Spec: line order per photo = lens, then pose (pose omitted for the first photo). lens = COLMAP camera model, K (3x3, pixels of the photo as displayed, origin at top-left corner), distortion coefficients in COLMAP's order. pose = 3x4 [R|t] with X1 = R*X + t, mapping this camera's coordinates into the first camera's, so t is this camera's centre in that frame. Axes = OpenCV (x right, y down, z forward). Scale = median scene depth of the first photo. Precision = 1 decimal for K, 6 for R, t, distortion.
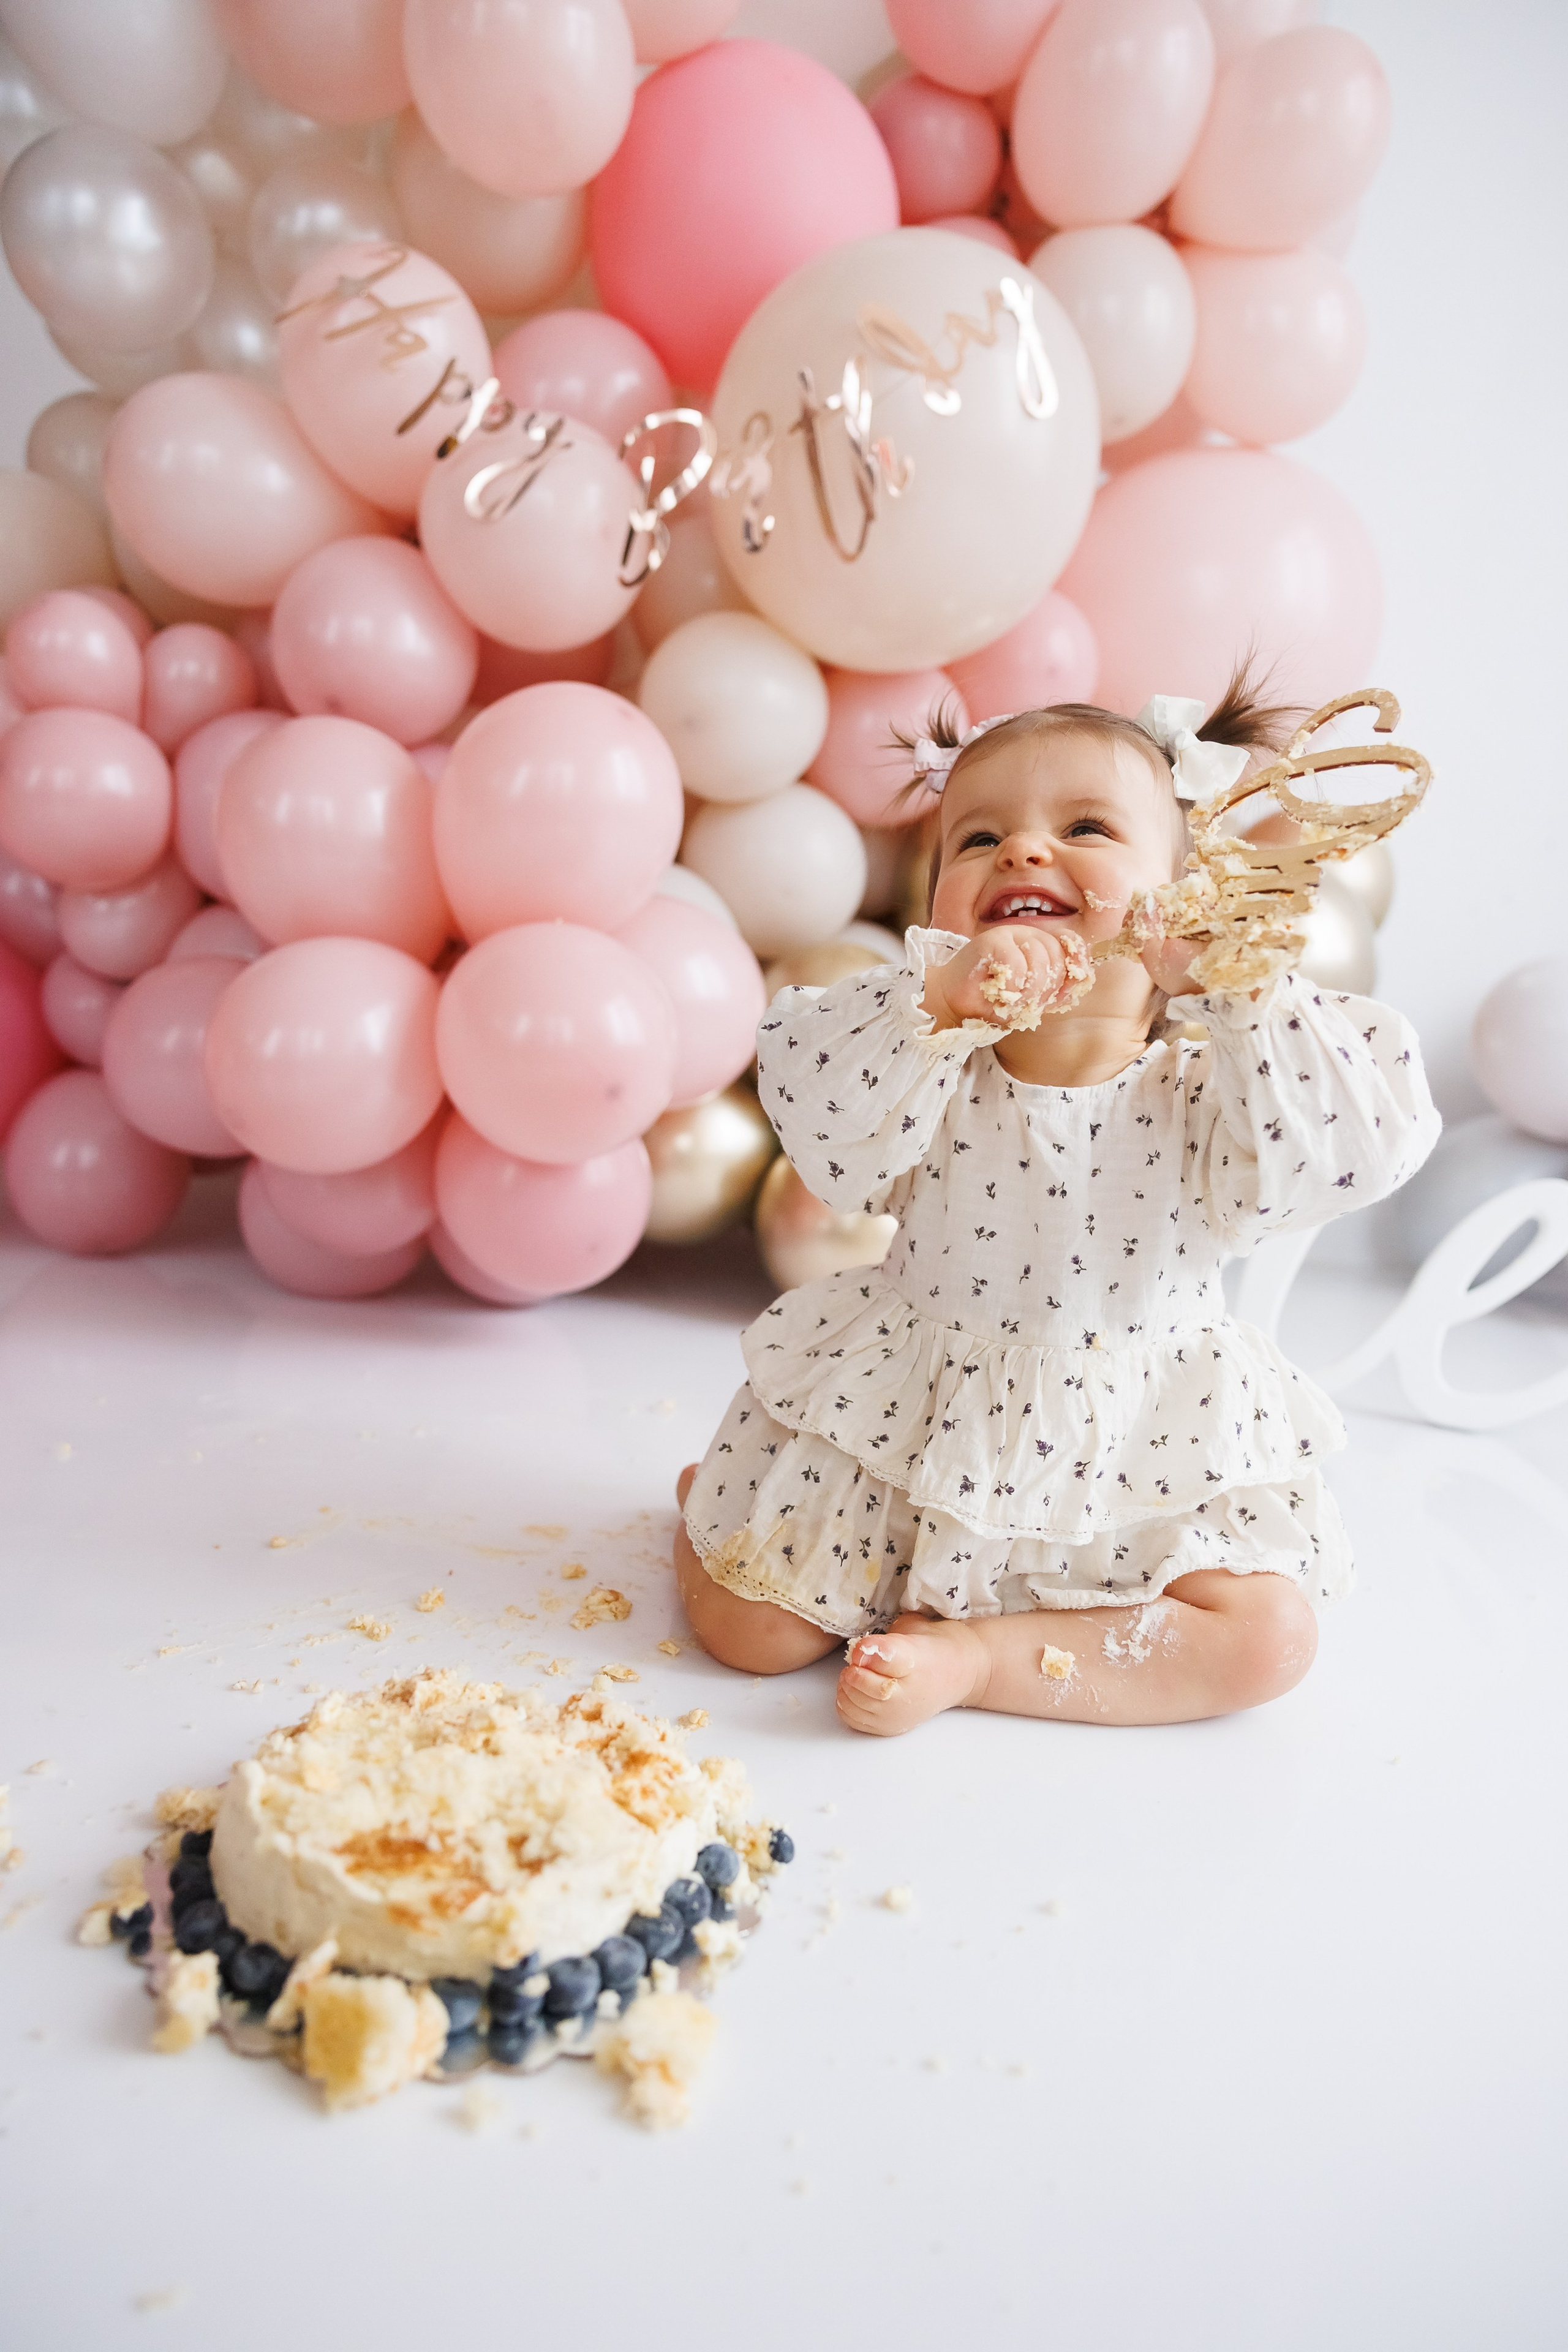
lens RADIAL K [[1588.1, 0, 785.6], [0, 1588.1, 1186.8], [0, 0, 1]] dist [0.005160, 0.003982]
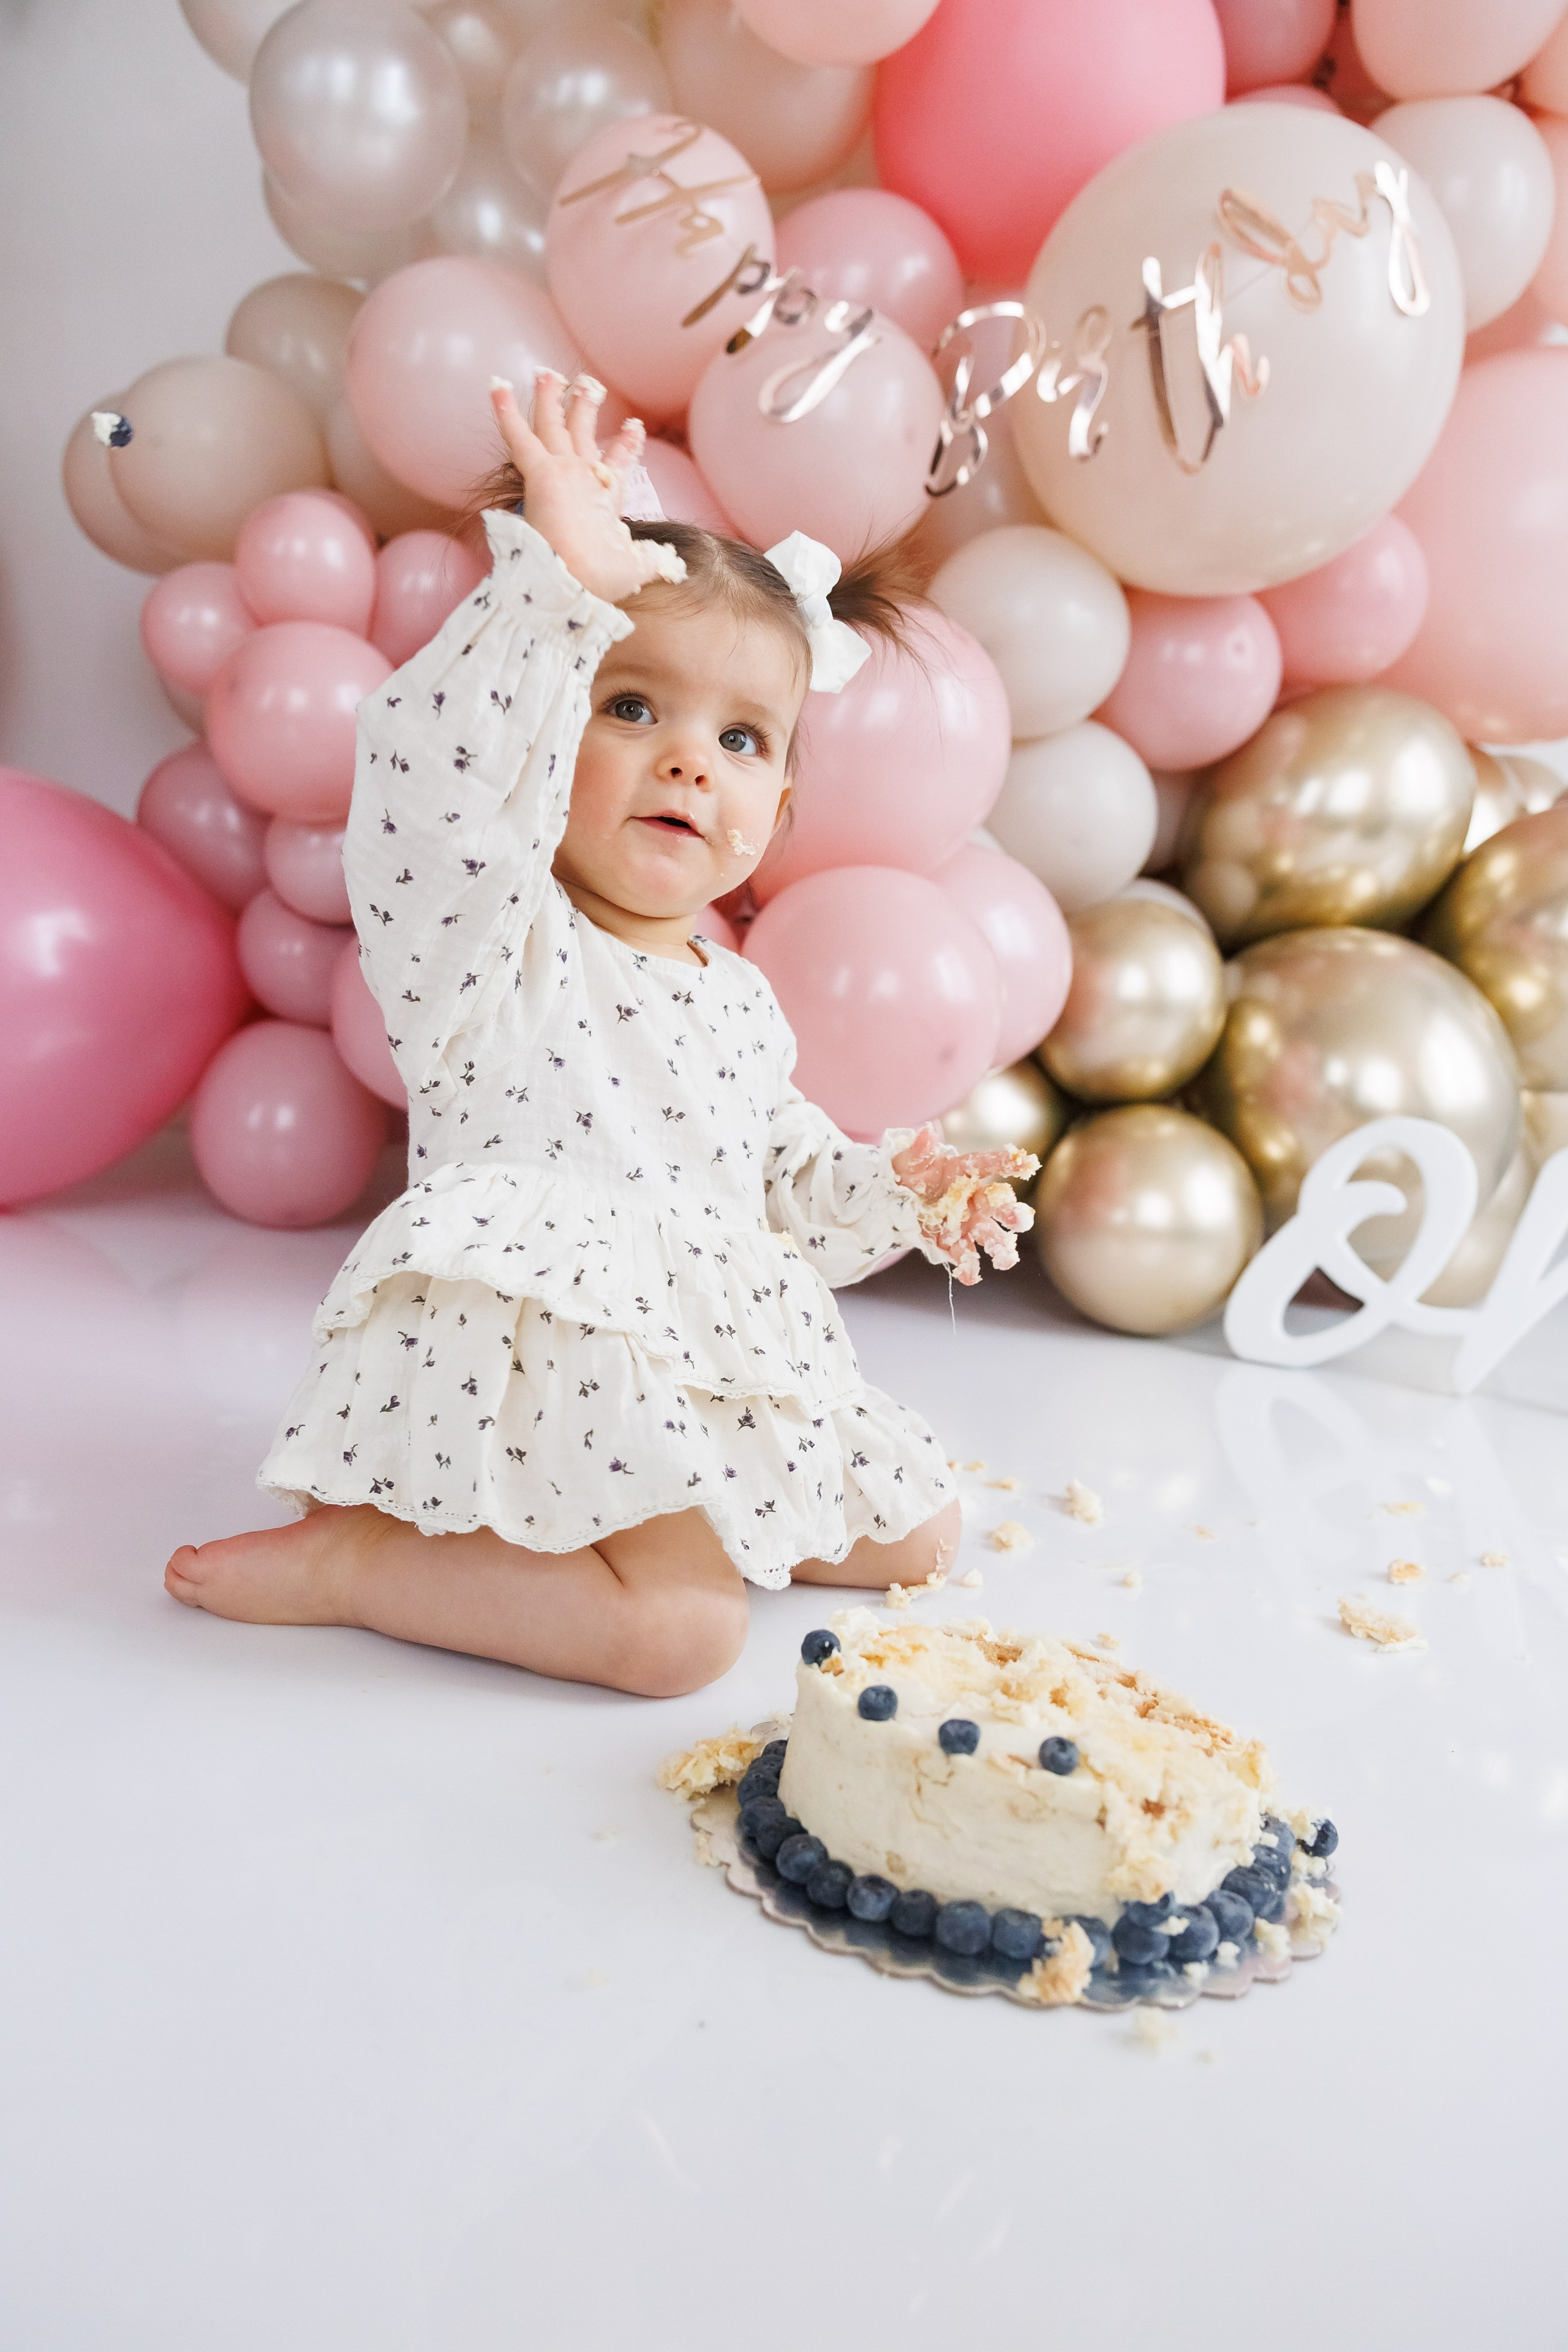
lens RADIAL K [[1878.7, 0, 780.5], [0, 1878.7, 1189.5], [0, 0, 1]] dist [-0.008354, 0.014170]
pose [[0.998613, 0.029531, -0.043586, -0.120886], [-0.029775, 0.999544, -0.004962, 0.020191], [0.043420, 0.006253, 0.999037, -0.057832]]
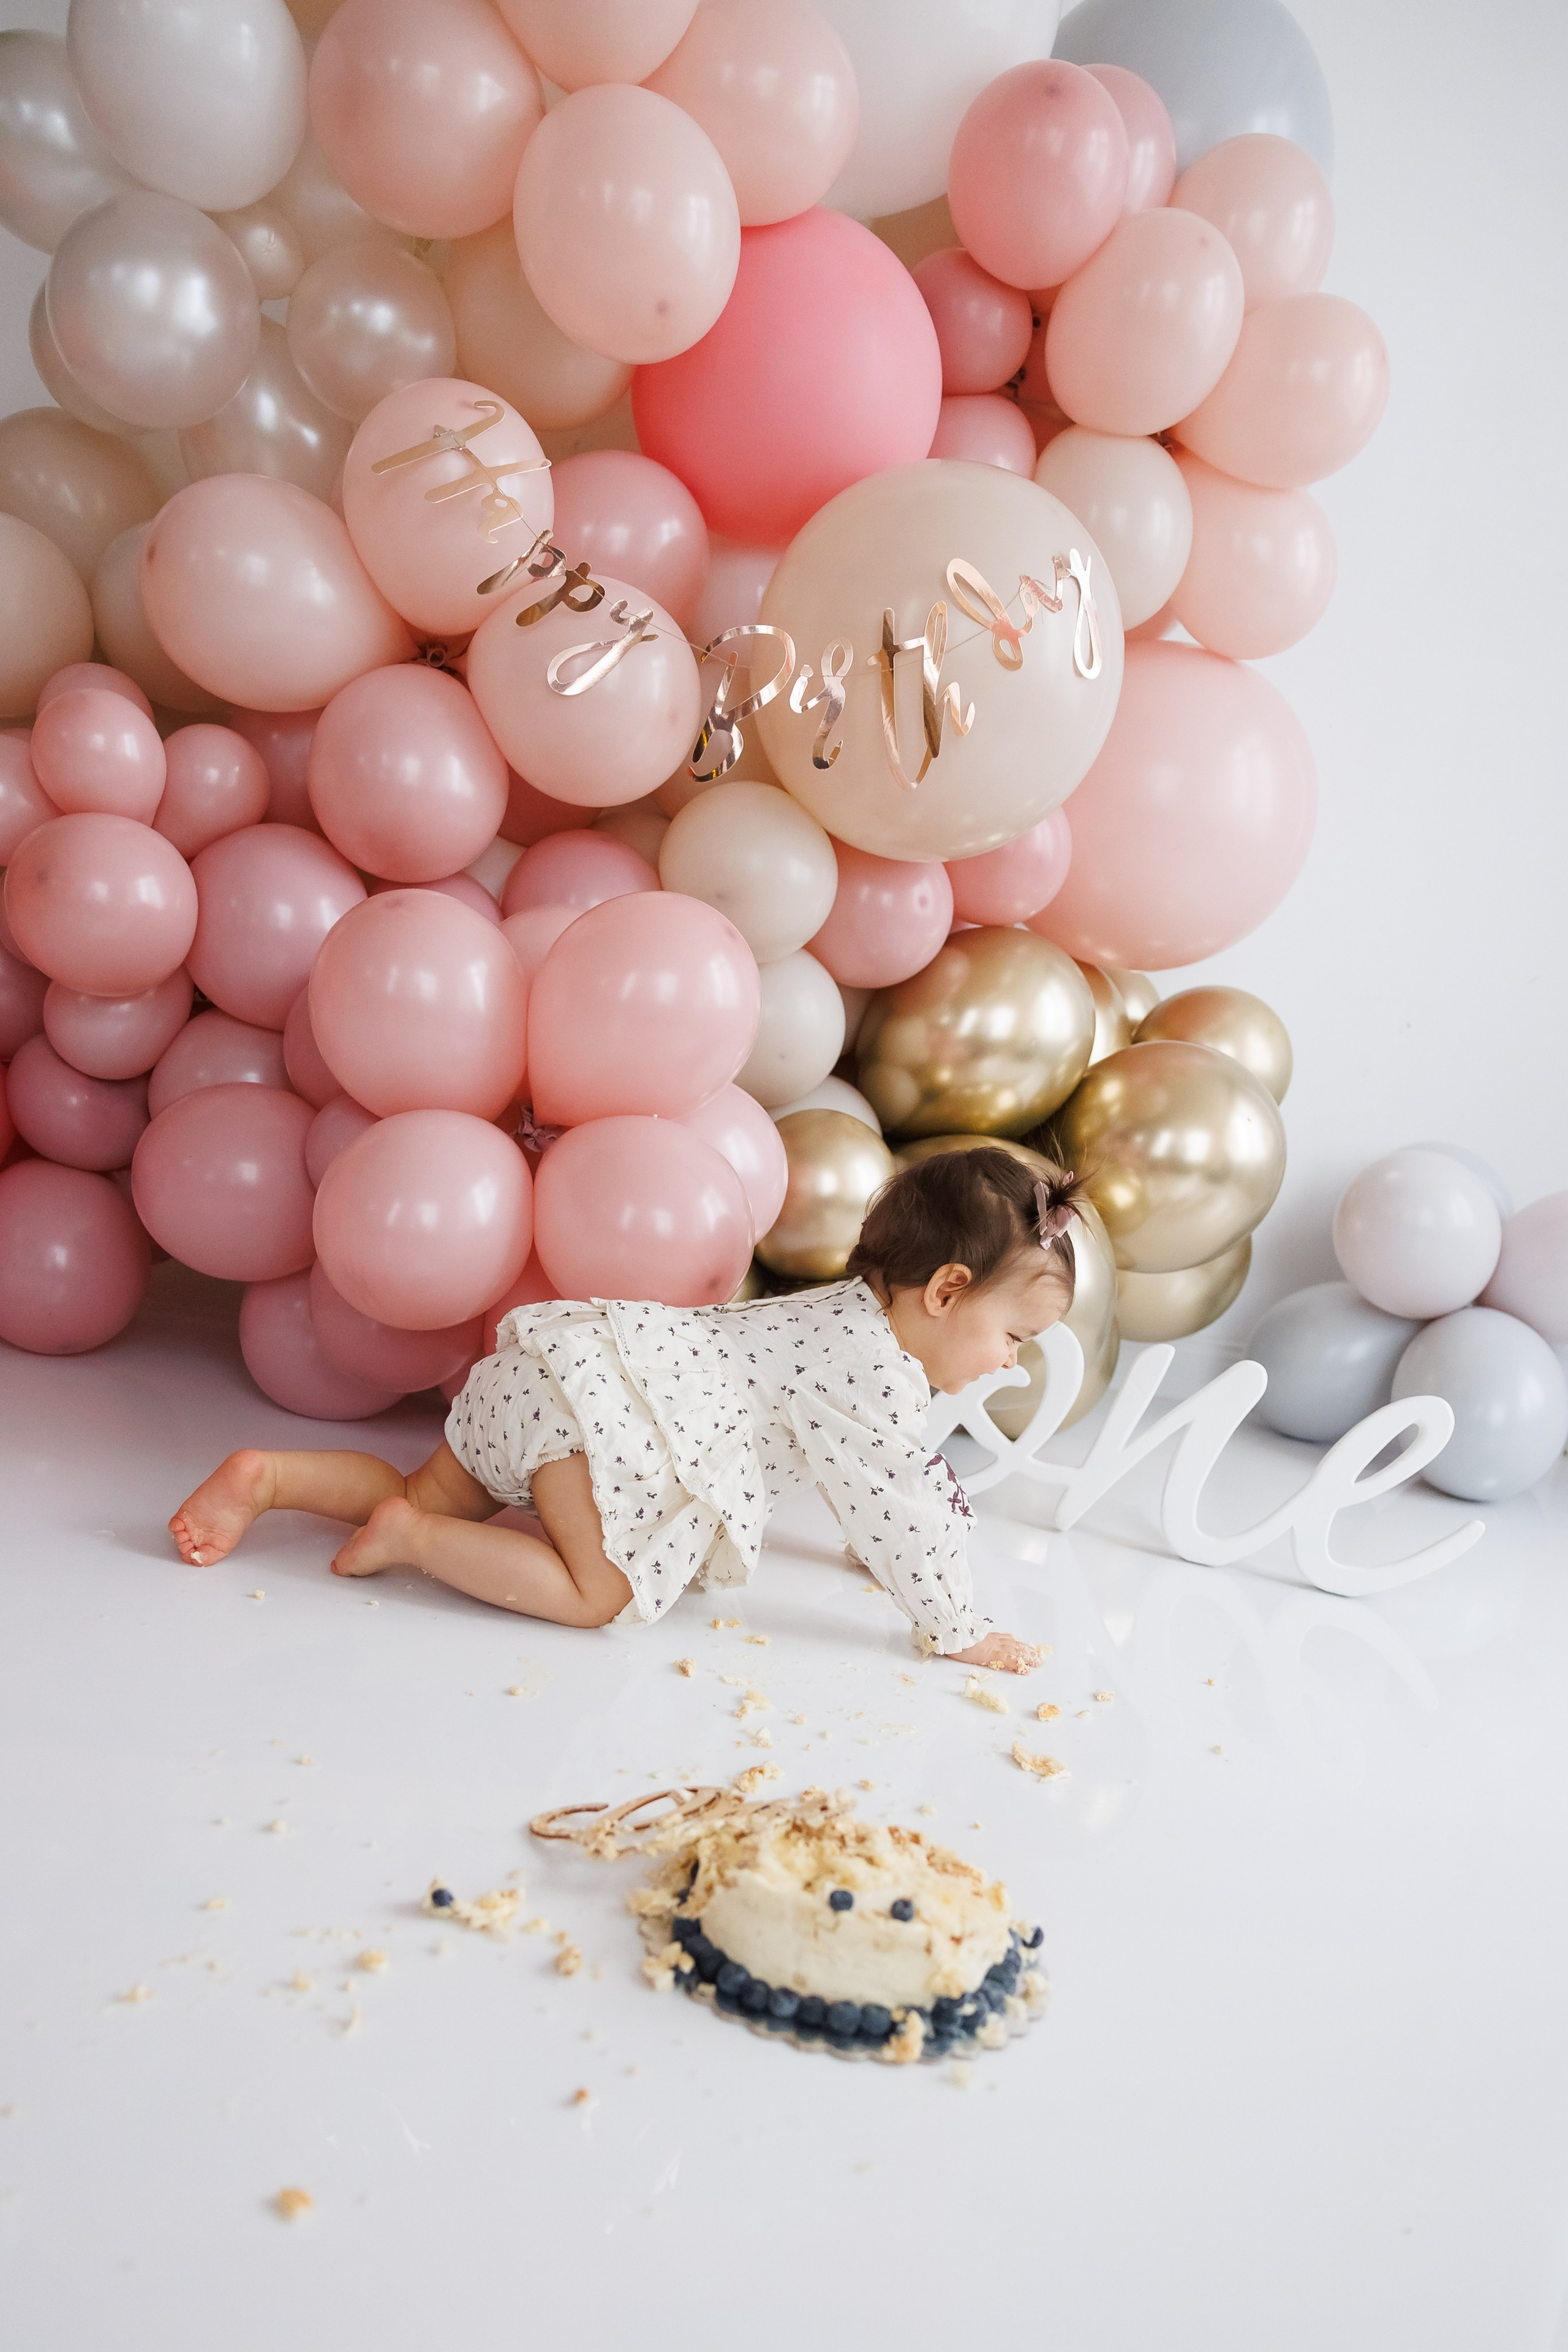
lens RADIAL K [[1844.6, 0, 830.7], [0, 1844.6, 1403.4], [0, 0, 1]] dist [-0.007814, 0.005481]
pose [[0.973490, 0.055095, 0.221995, -0.244246], [-0.079820, 0.991370, 0.103988, -0.094276], [-0.214350, -0.118951, 0.969487, -0.234470]]
